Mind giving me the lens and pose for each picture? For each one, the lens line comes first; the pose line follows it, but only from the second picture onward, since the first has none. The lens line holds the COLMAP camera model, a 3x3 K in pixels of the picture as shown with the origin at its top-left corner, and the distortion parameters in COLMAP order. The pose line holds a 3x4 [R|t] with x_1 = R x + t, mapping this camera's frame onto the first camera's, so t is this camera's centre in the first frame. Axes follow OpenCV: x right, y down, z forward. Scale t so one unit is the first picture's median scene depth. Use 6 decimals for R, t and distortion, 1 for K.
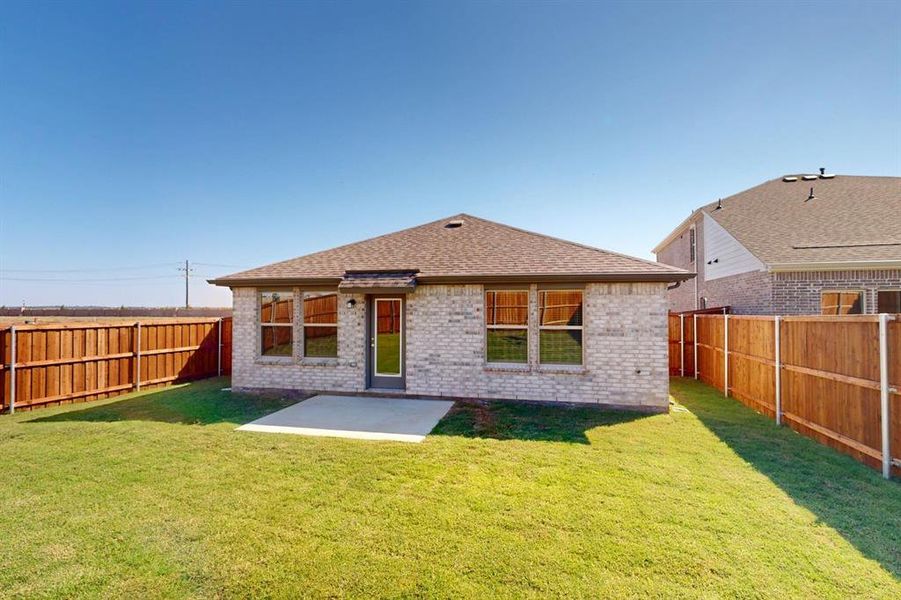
lens RADIAL K [[390.3, 0, 450.2], [0, 390.3, 302.5], [0, 0, 1]] dist [0.000223, 0.000104]
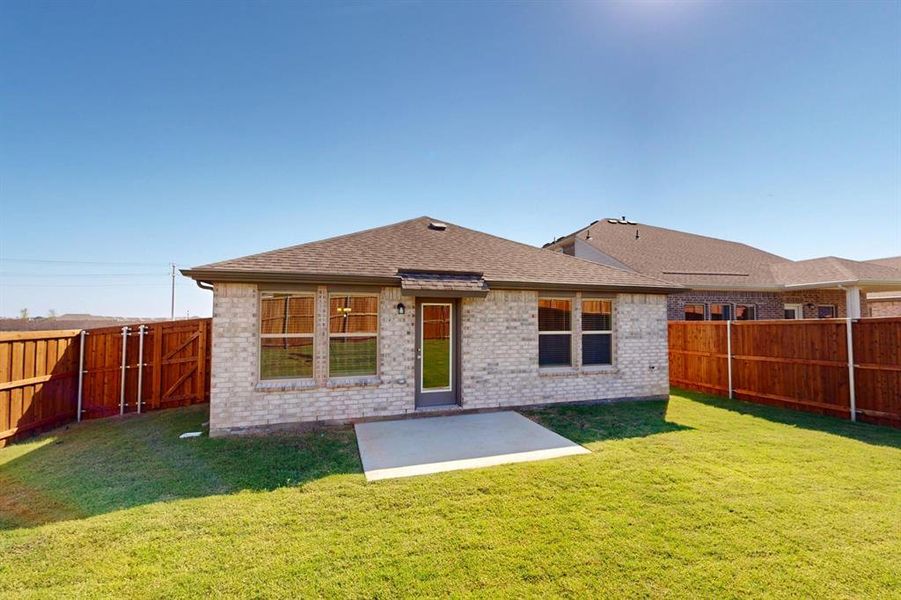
lens RADIAL K [[390.3, 0, 450.2], [0, 390.3, 302.5], [0, 0, 1]] dist [0.000223, 0.000104]
pose [[0.869742, 0.020798, 0.493068, -0.591573], [-0.008426, 0.999592, -0.027300, 0.012332], [-0.493435, 0.019590, 0.869562, 0.224064]]
